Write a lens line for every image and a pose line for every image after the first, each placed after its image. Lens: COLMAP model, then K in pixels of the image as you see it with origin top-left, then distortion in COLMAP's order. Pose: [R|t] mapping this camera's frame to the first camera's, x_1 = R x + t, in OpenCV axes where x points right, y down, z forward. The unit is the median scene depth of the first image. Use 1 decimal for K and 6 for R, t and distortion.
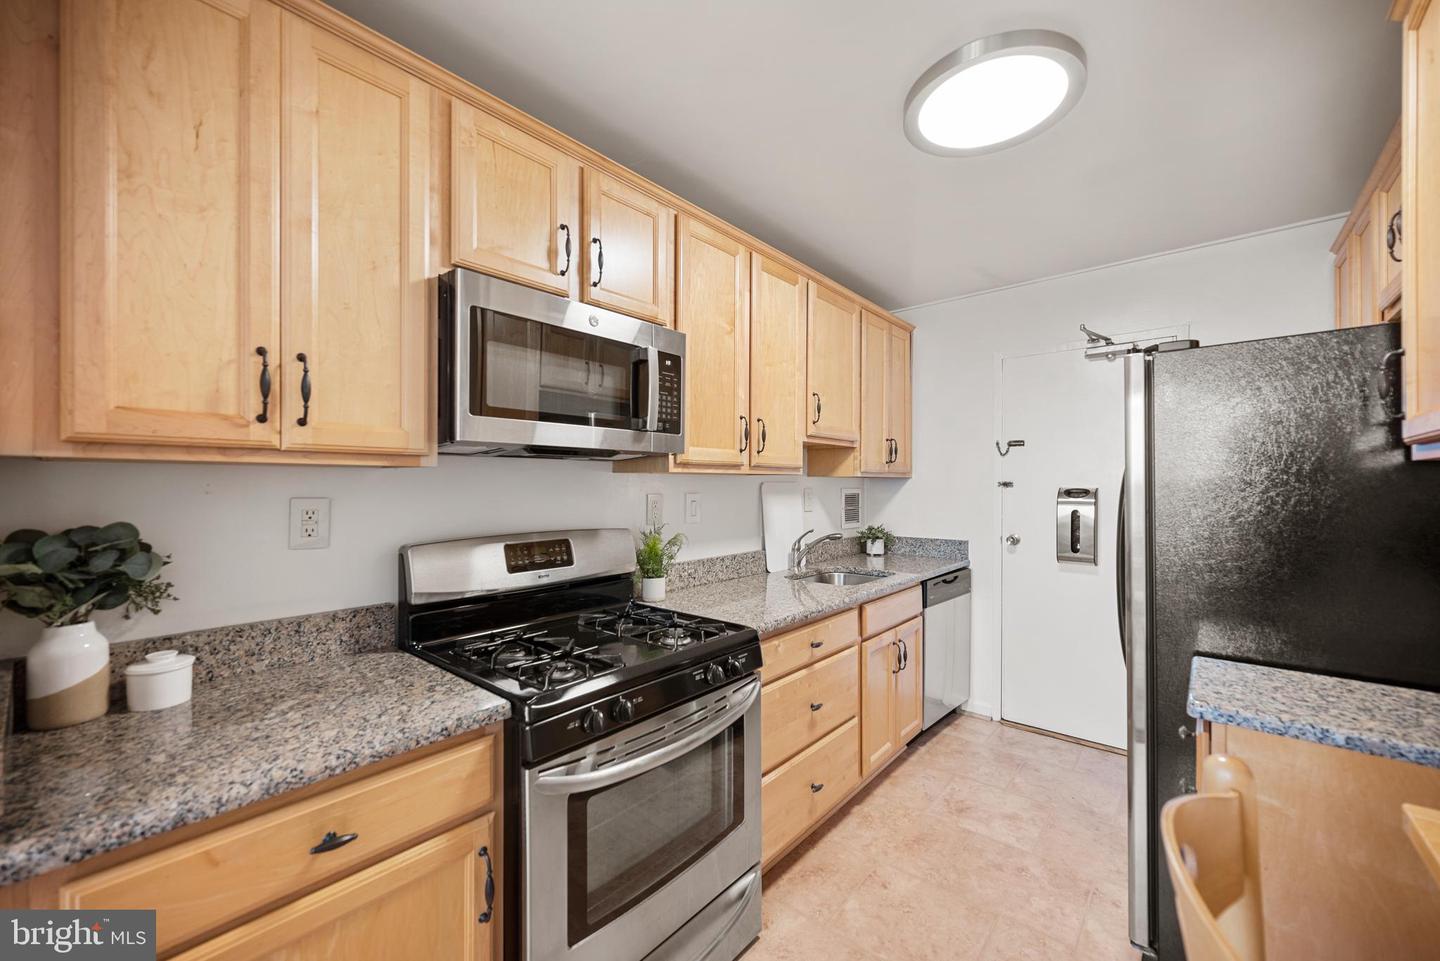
lens RADIAL K [[573.1, 0, 724.2], [0, 573.1, 484.2], [0, 0, 1]] dist [0.001961, -0.000930]
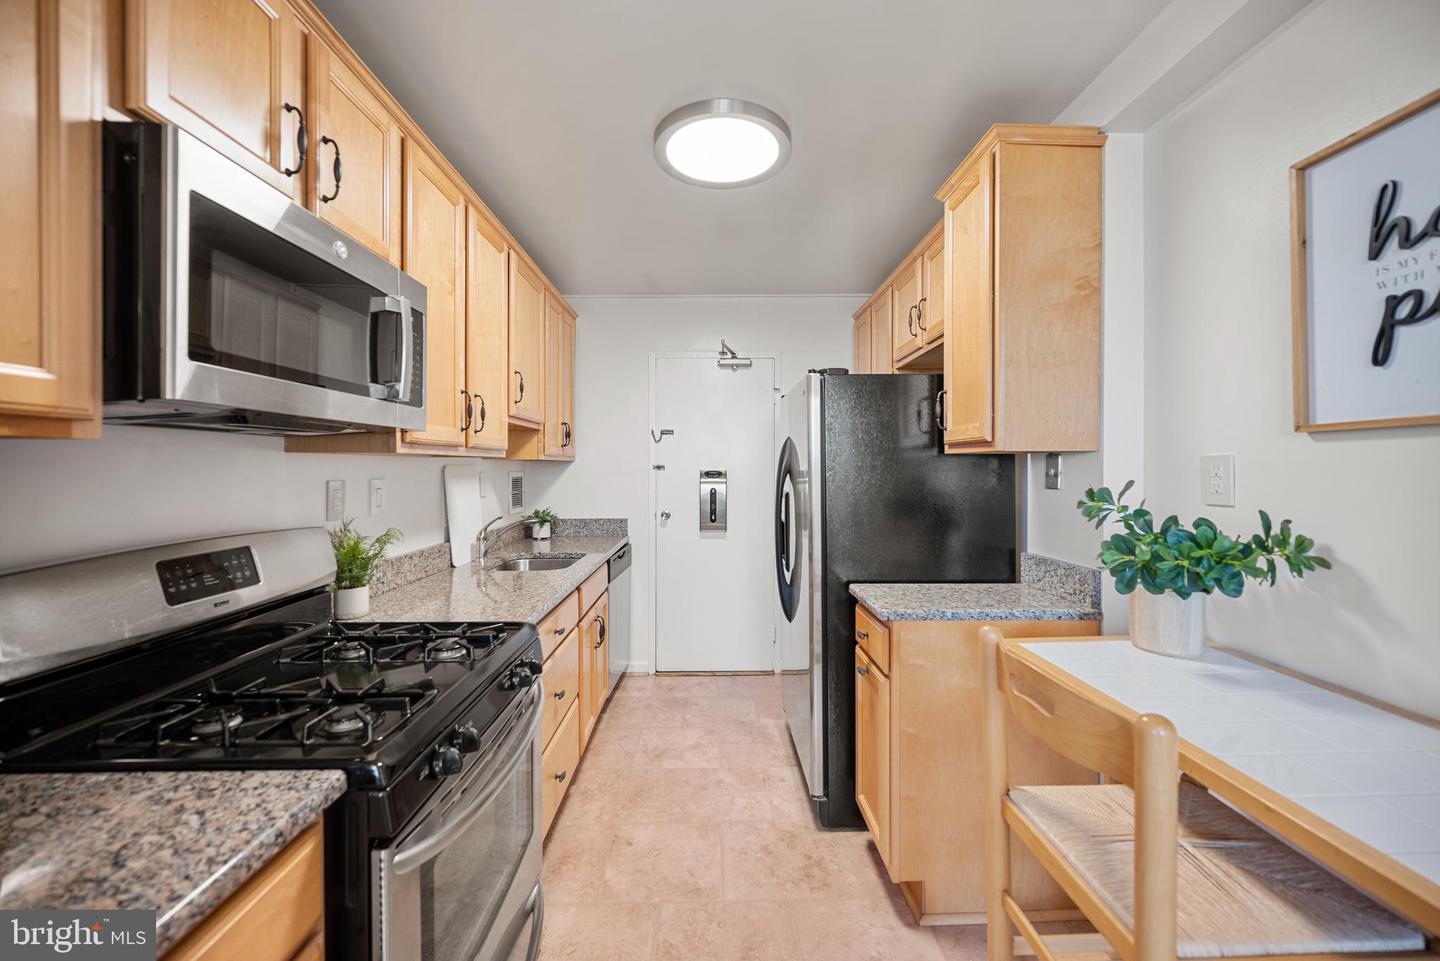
lens RADIAL K [[573.1, 0, 729.6], [0, 573.1, 470.0], [0, 0, 1]] dist [0.001961, -0.000930]
pose [[0.743593, -0.004536, 0.668617, -0.253688], [0.001137, 0.999984, 0.005520, -0.000816], [-0.668631, -0.003344, 0.743587, 0.071458]]
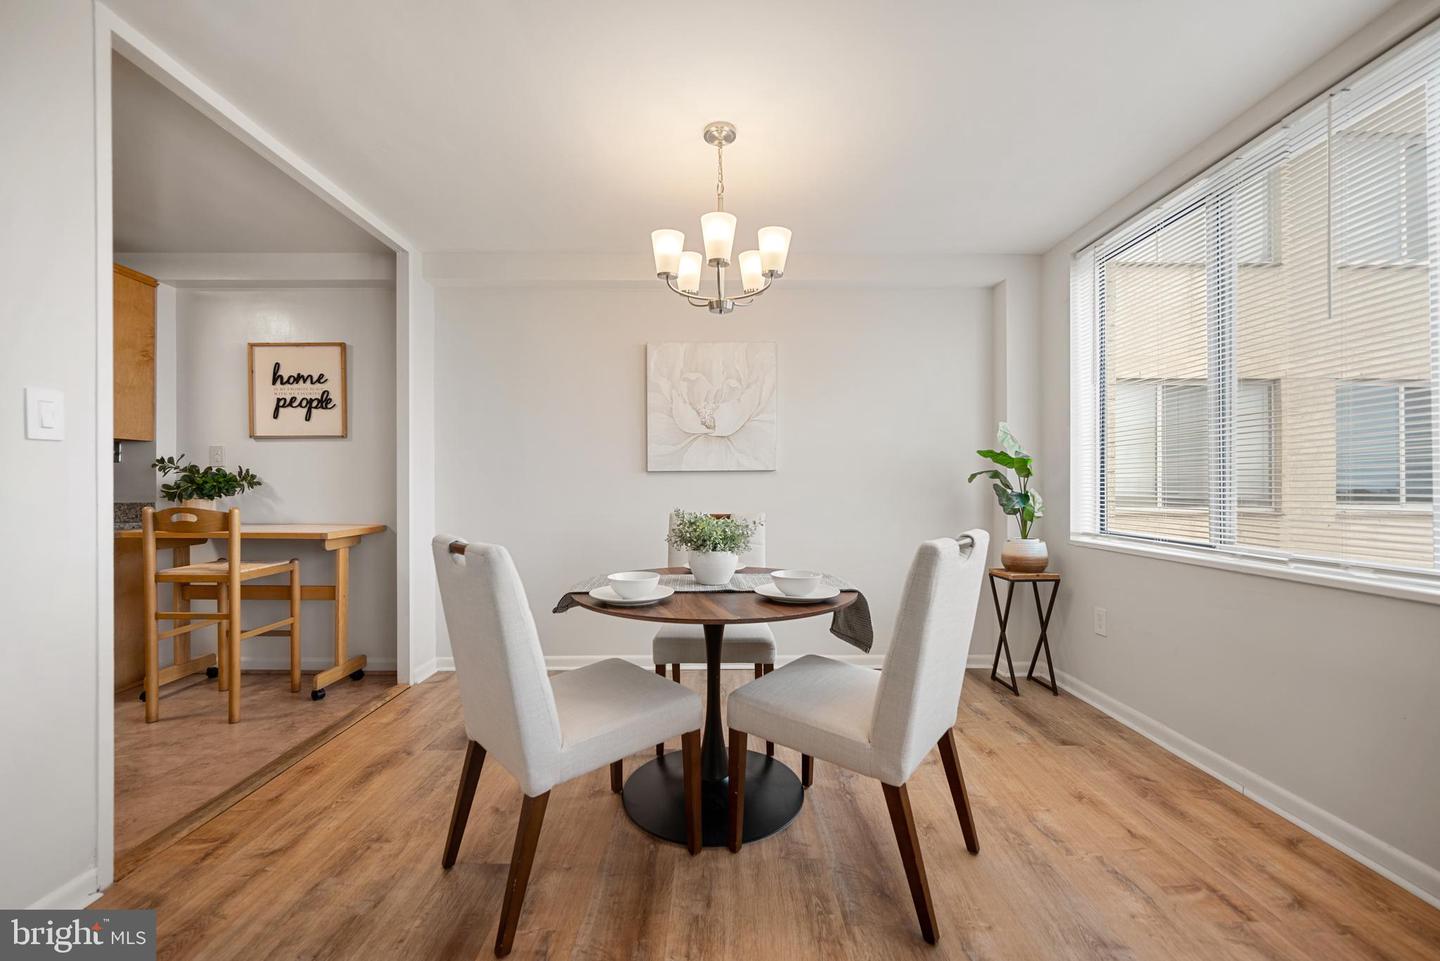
lens RADIAL K [[573.1, 0, 719.0], [0, 573.1, 485.4], [0, 0, 1]] dist [0.001961, -0.000930]
pose [[-0.635833, -0.002551, 0.771822, -1.775608], [-0.001708, 0.999997, 0.001898, 0.110418], [-0.771824, -0.000111, -0.635836, 0.137634]]
